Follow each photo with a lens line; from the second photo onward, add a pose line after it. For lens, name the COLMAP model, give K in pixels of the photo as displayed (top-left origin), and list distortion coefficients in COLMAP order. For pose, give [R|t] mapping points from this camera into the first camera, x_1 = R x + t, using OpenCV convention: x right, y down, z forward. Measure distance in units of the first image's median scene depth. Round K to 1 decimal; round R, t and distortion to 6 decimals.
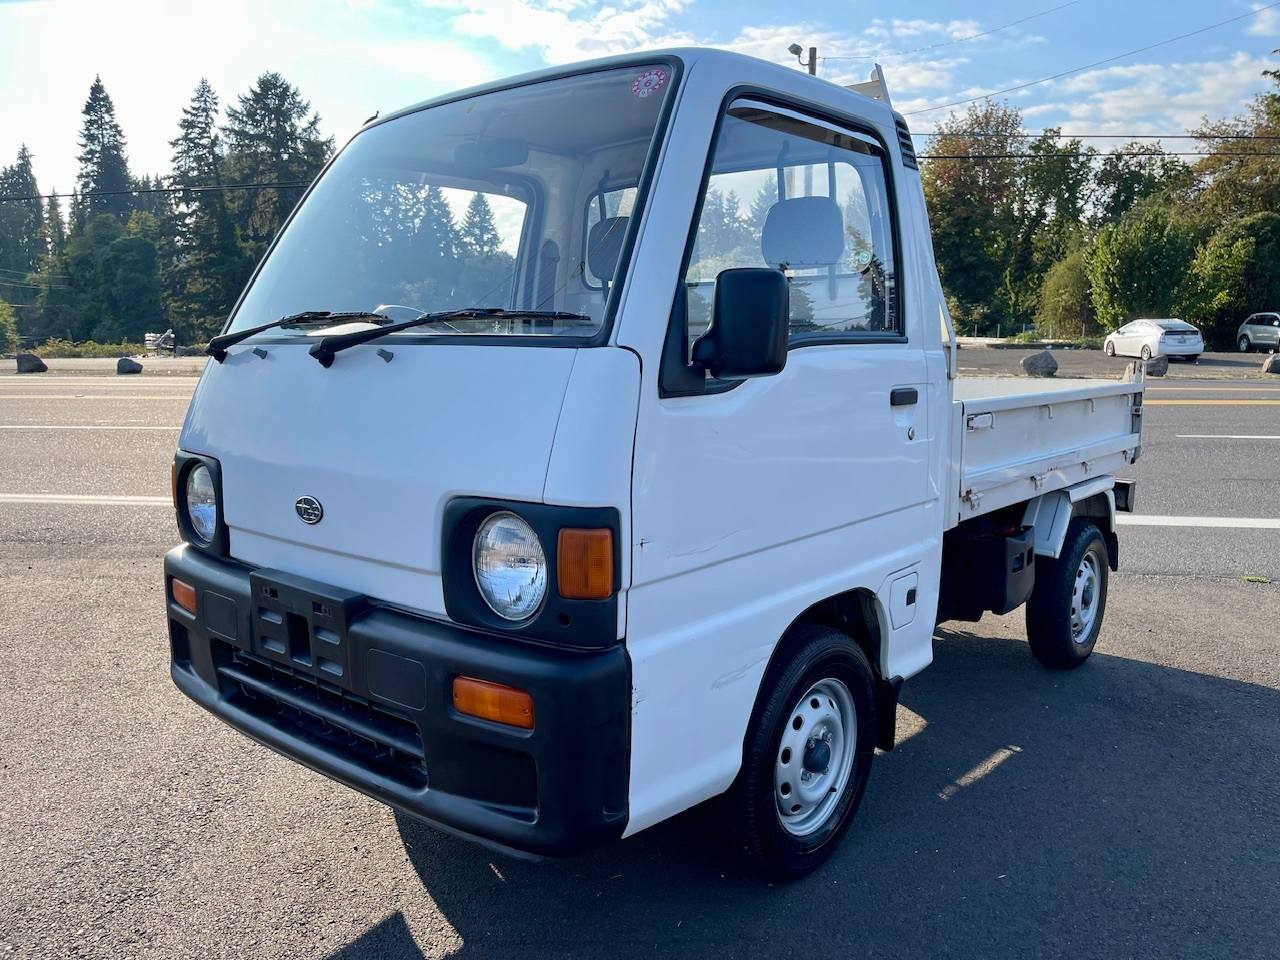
lens RADIAL K [[954.4, 0, 658.5], [0, 954.4, 477.2], [0, 0, 1]] dist [0.111034, -0.142457]
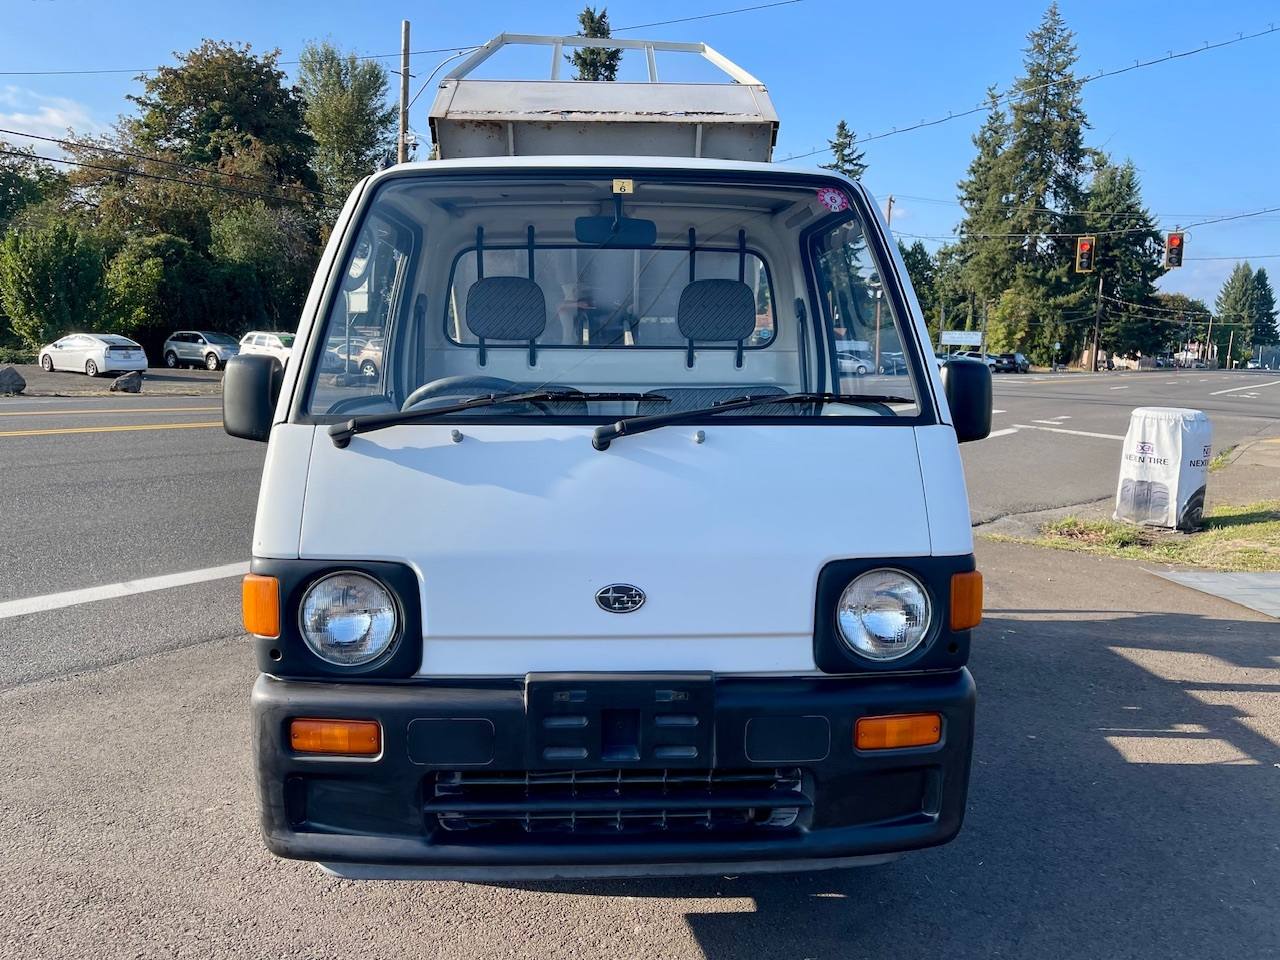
lens RADIAL K [[981.5, 0, 640.0], [0, 981.5, 480.0], [0, 0, 1]] dist [0.086933, -0.130220]
pose [[0.746670, -0.072290, 0.661254, -0.979669], [0.088606, 0.996028, 0.008836, -0.089721], [-0.659266, 0.051994, 0.750110, 0.242644]]
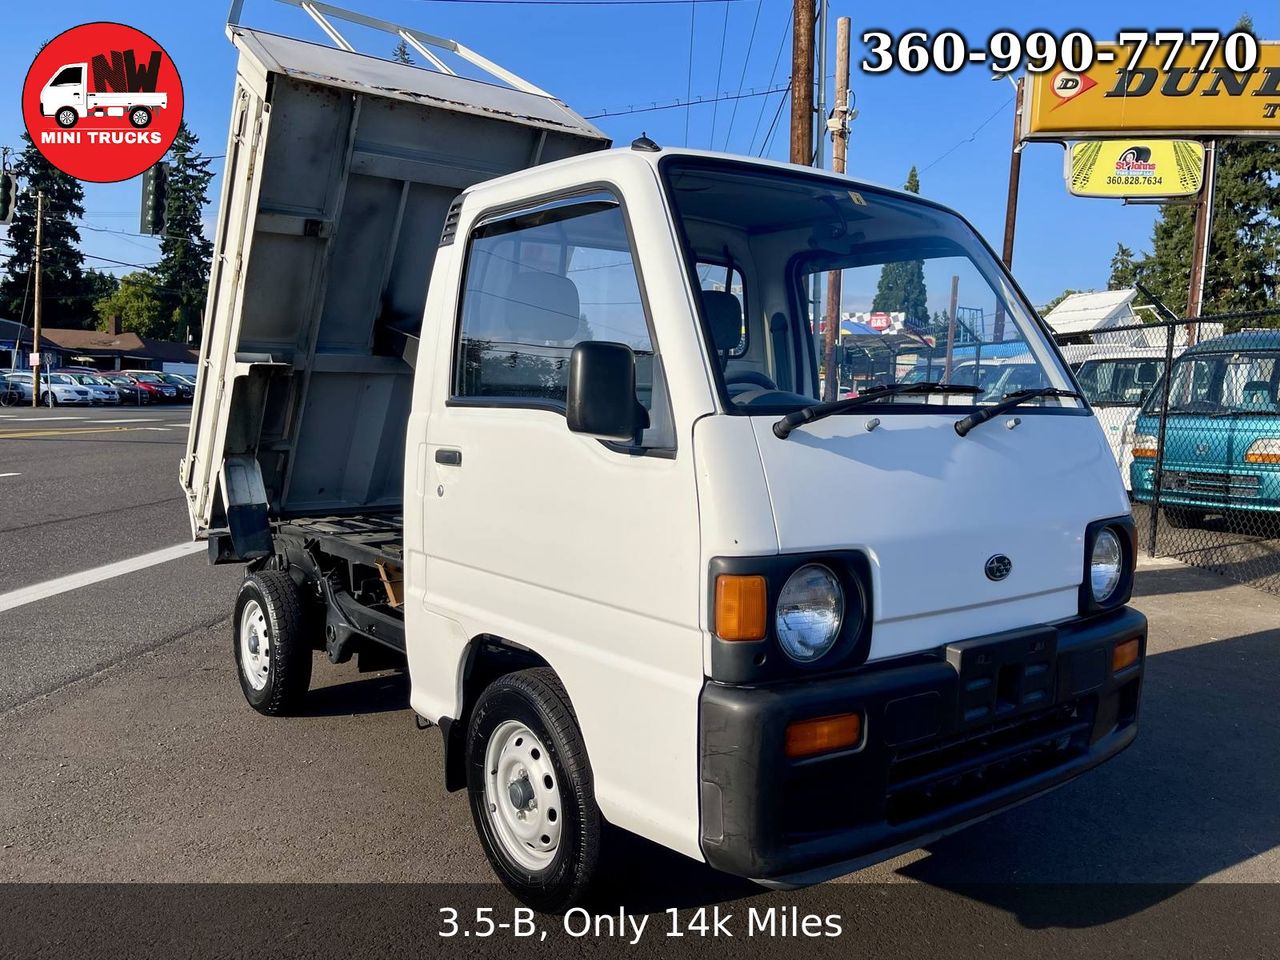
lens RADIAL K [[1020.3, 0, 640.0], [0, 1020.3, 480.0], [0, 0, 1]] dist [0.098866, -0.156329]
pose [[0.225166, -0.071290, 0.971709, -1.553018], [0.121759, 0.991560, 0.044533, -0.161623], [-0.966683, 0.108287, 0.231945, 1.100580]]
